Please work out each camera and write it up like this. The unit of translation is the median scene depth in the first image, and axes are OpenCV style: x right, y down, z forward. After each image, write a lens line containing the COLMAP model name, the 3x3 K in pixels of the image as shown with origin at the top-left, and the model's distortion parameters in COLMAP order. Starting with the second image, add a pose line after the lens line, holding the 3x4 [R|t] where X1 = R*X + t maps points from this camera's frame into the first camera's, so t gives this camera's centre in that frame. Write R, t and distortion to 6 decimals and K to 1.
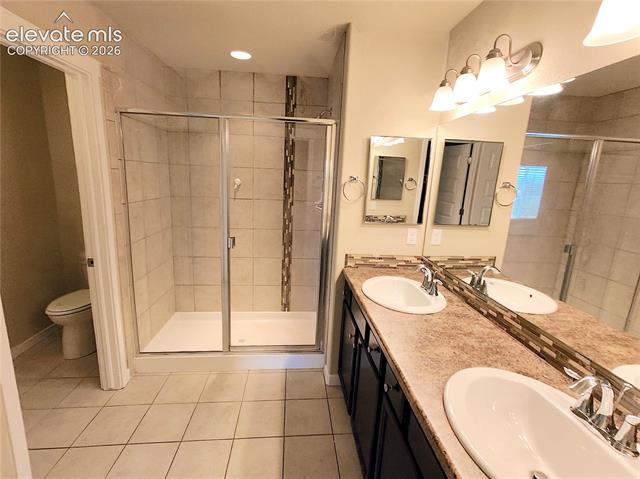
lens RADIAL K [[294.5, 0, 318.4], [0, 294.5, 237.6], [0, 0, 1]] dist [0.002287, 0.000516]
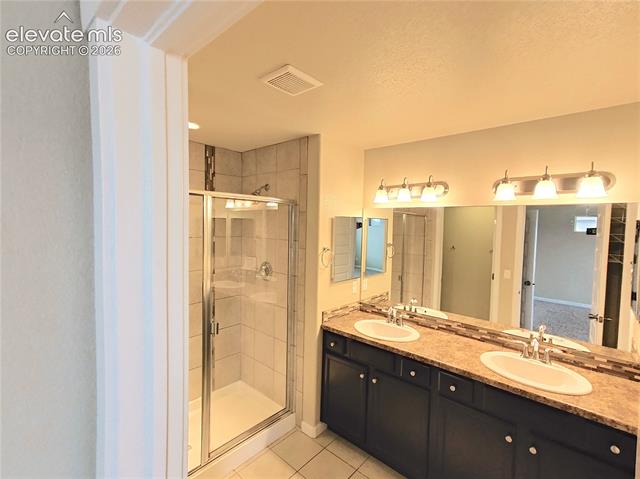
lens RADIAL K [[294.5, 0, 318.4], [0, 294.5, 237.6], [0, 0, 1]] dist [0.002287, 0.000516]
pose [[0.730635, -0.055814, 0.680483, -0.746689], [0.145944, 0.986385, -0.075795, -0.159094], [-0.666988, 0.154691, 0.728833, 0.103969]]
